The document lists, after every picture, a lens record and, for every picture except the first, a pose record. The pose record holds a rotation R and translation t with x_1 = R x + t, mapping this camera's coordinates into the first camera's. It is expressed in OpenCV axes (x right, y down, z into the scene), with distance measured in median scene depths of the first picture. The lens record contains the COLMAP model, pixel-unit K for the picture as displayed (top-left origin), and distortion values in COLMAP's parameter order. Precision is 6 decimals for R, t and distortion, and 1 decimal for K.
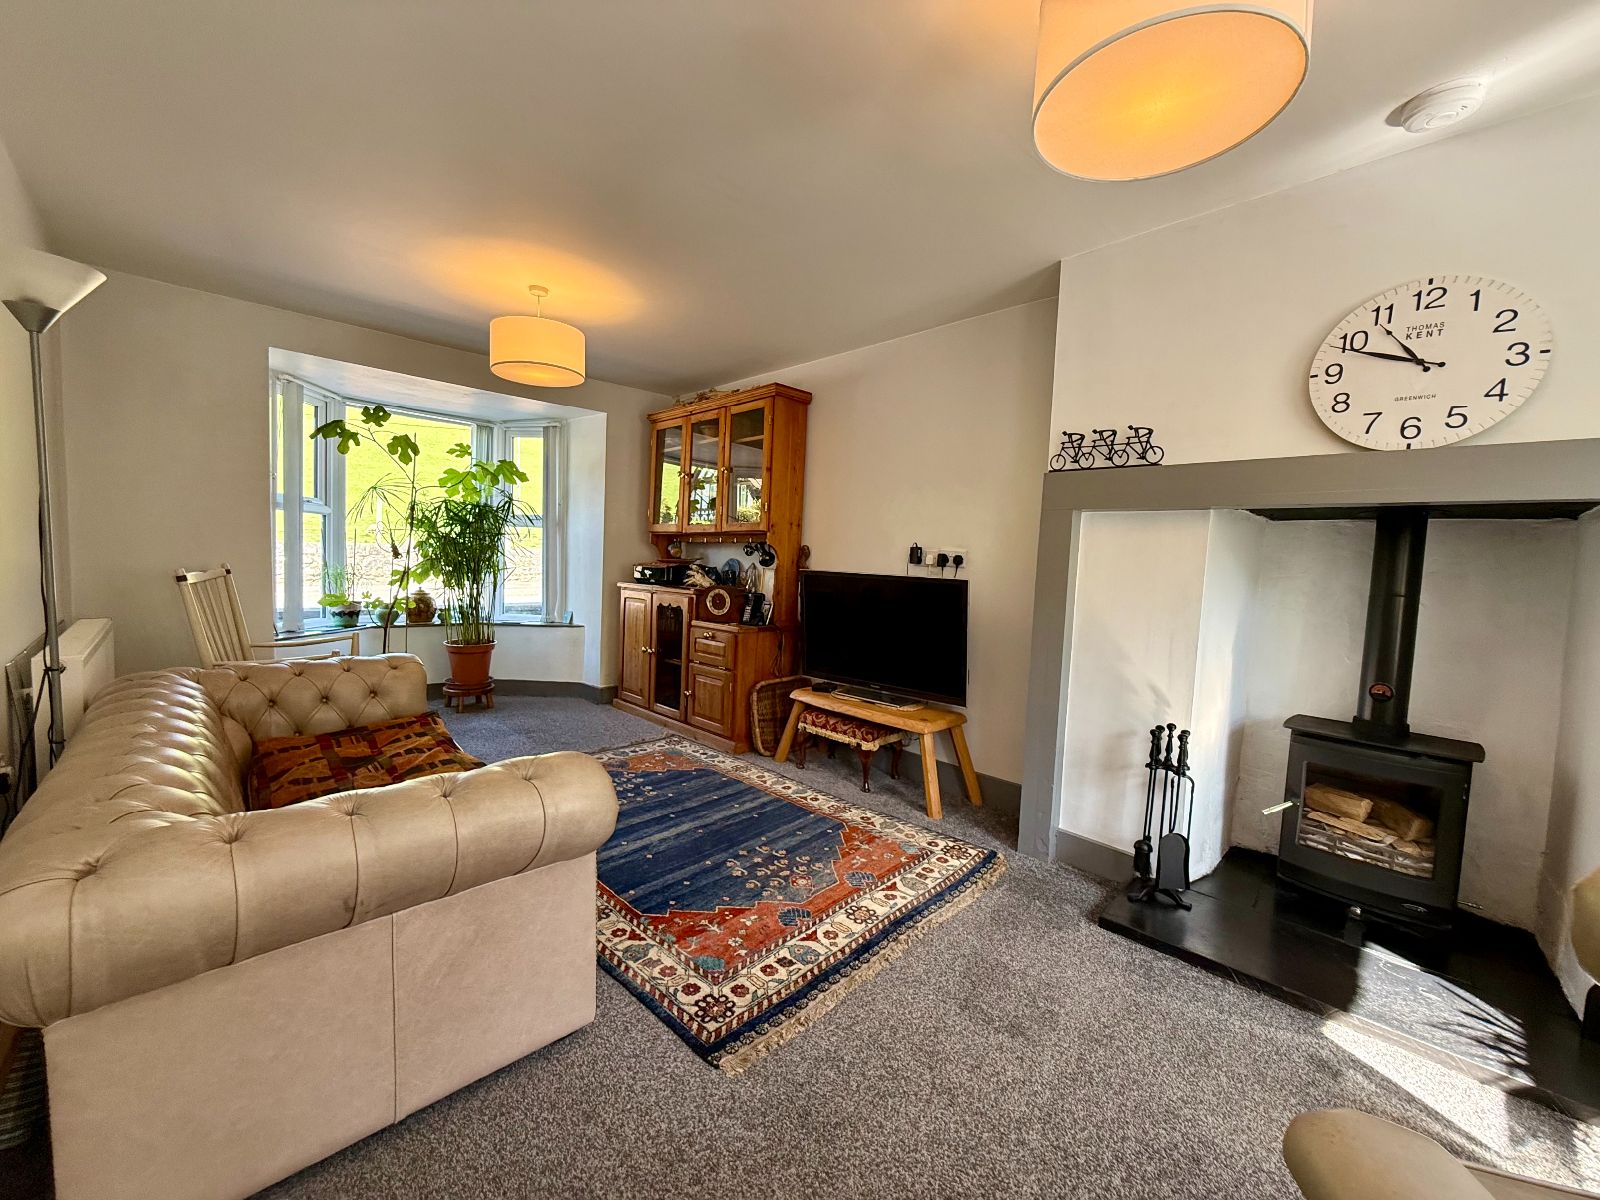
lens RADIAL K [[645.5, 0, 813.5], [0, 645.5, 598.1], [0, 0, 1]] dist [-0.000129, -0.000179]
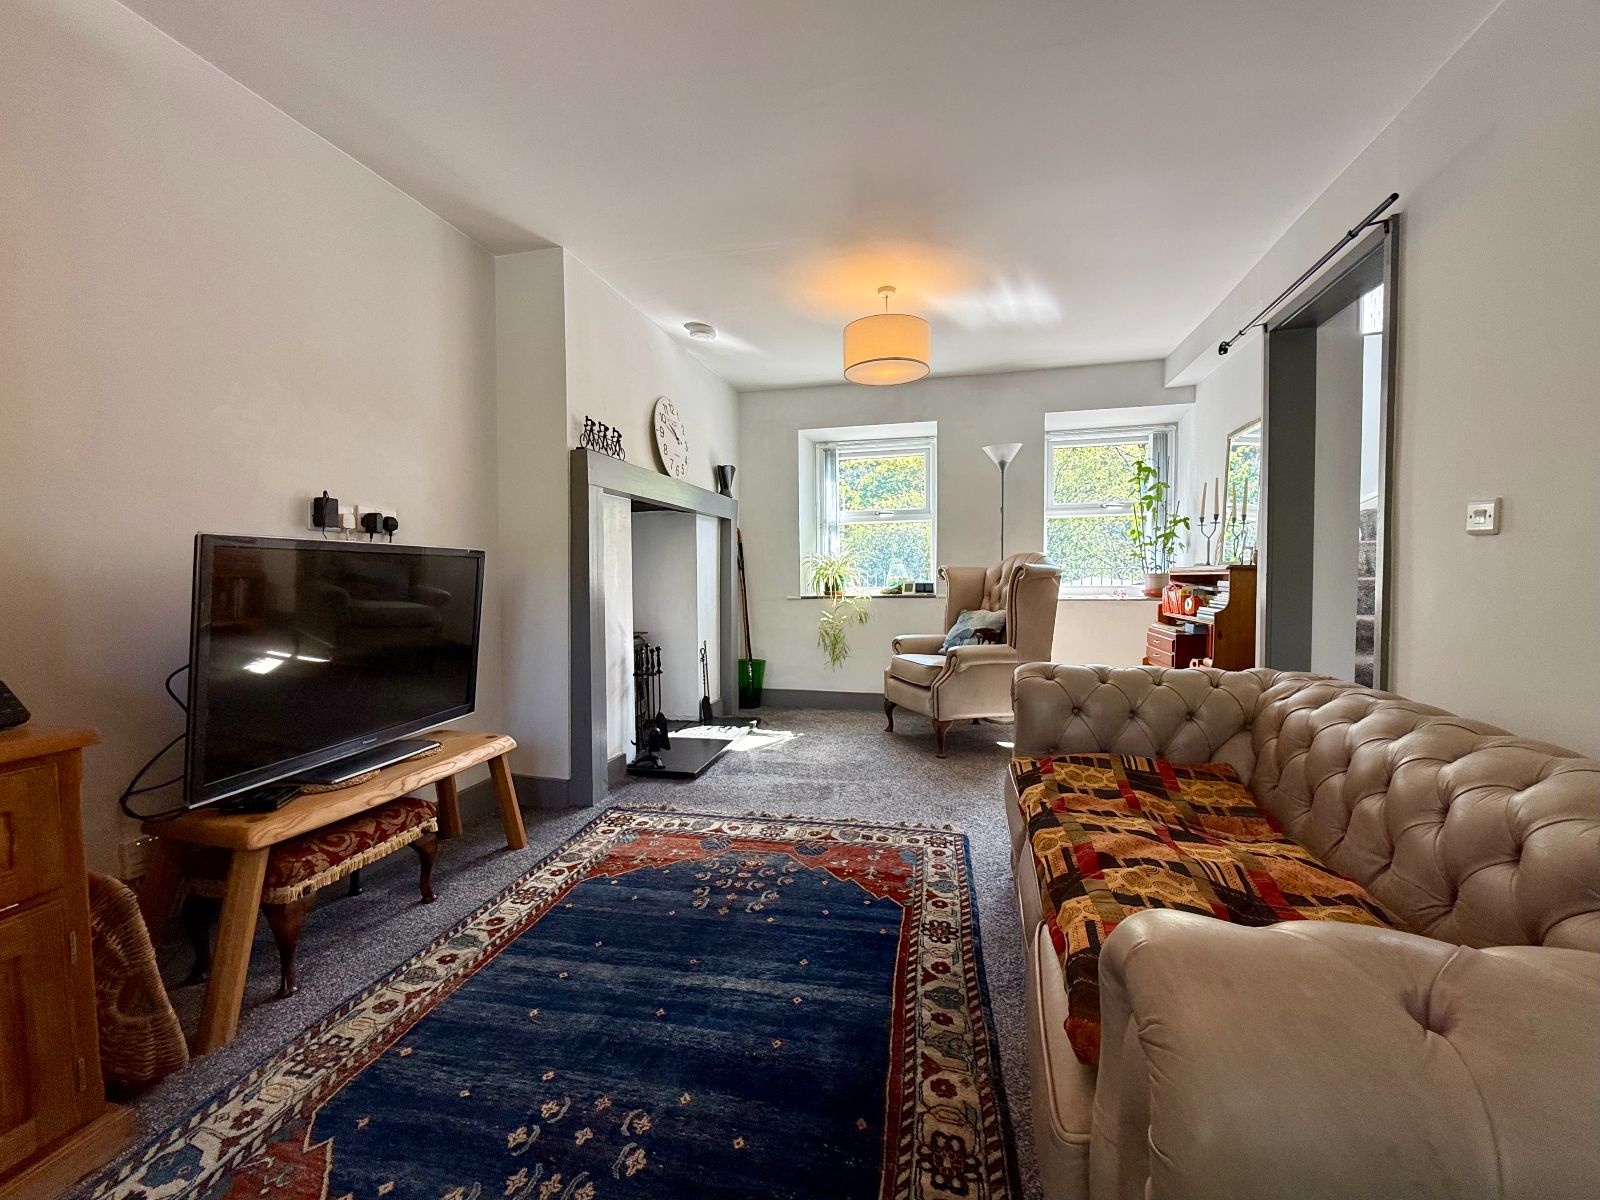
lens RADIAL K [[645.5, 0, 806.0], [0, 645.5, 592.1], [0, 0, 1]] dist [-0.000129, -0.000179]
pose [[-0.517312, -0.061191, 0.853606, -0.679805], [0.044358, 0.994183, 0.098150, -0.038571], [-0.854646, 0.088638, -0.511589, 1.106580]]
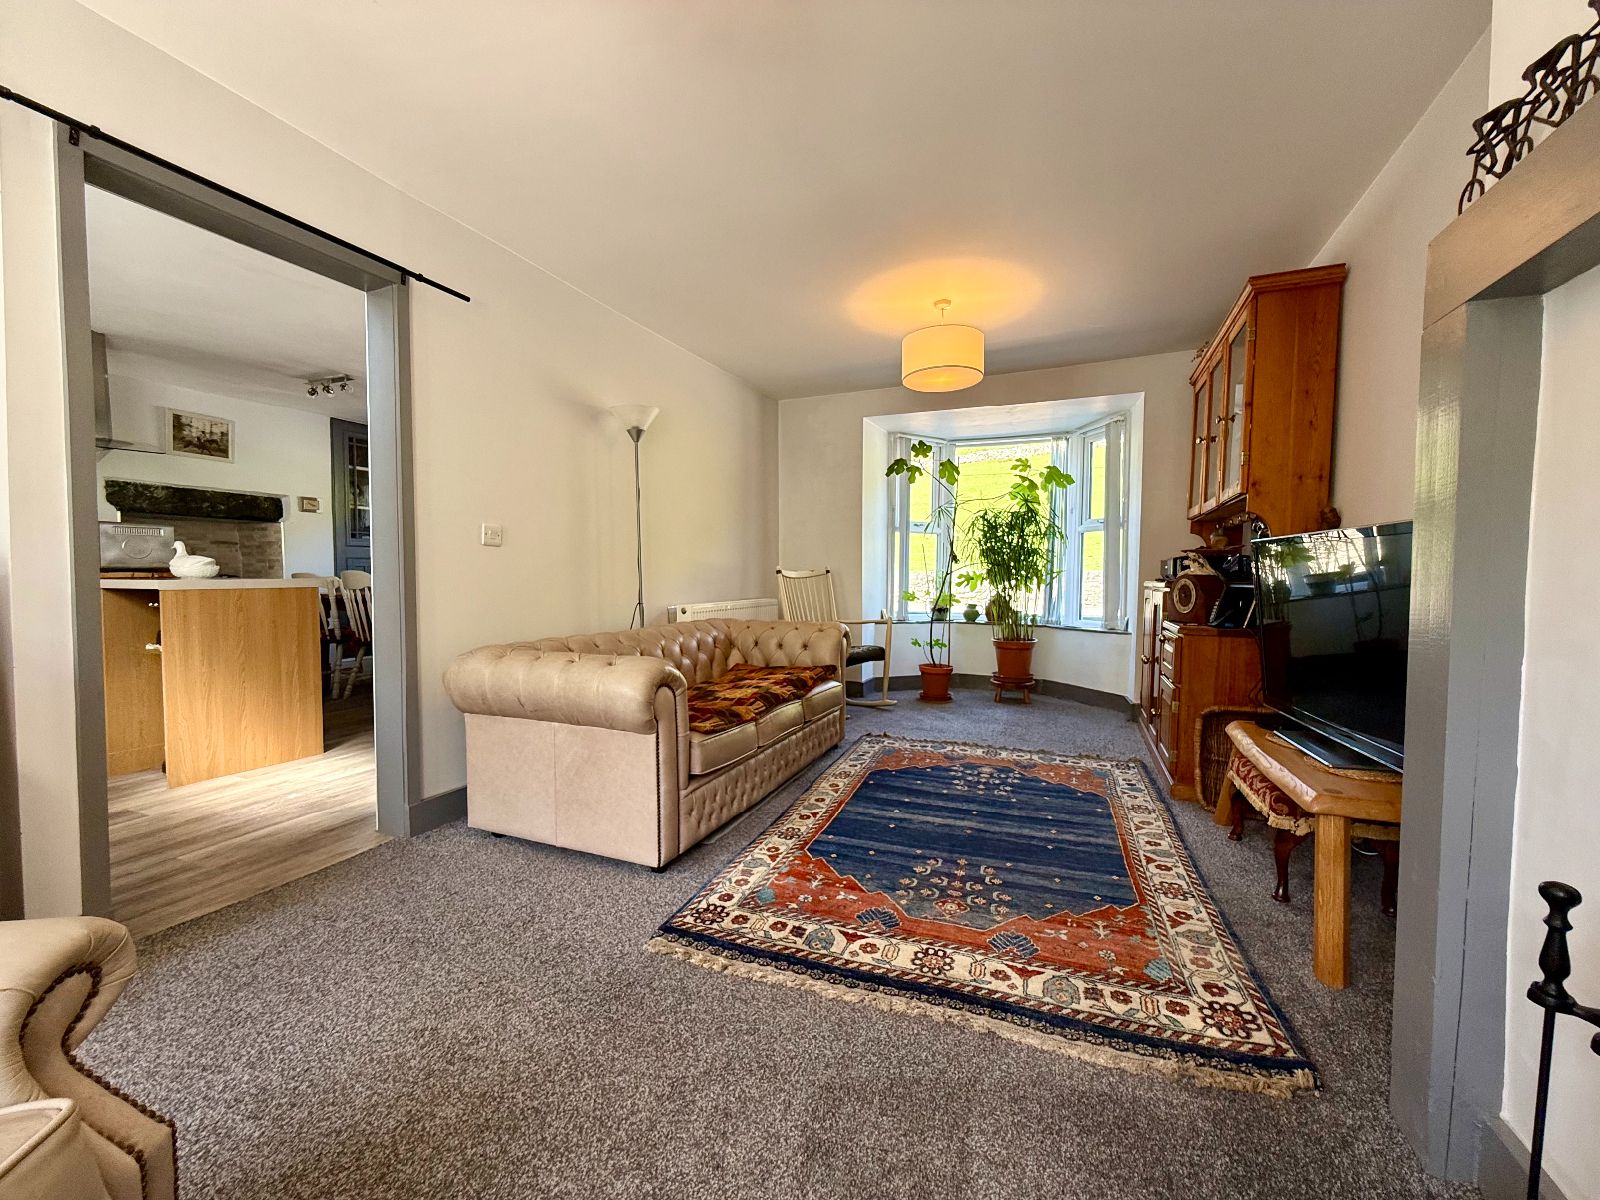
lens RADIAL K [[645.5, 0, 795.8], [0, 645.5, 608.3], [0, 0, 1]] dist [-0.000129, -0.000179]
pose [[0.365268, 0.009209, -0.930857, 0.525146], [-0.049240, 0.998742, -0.009442, 0.067911], [0.929599, 0.049285, 0.365262, 0.405949]]
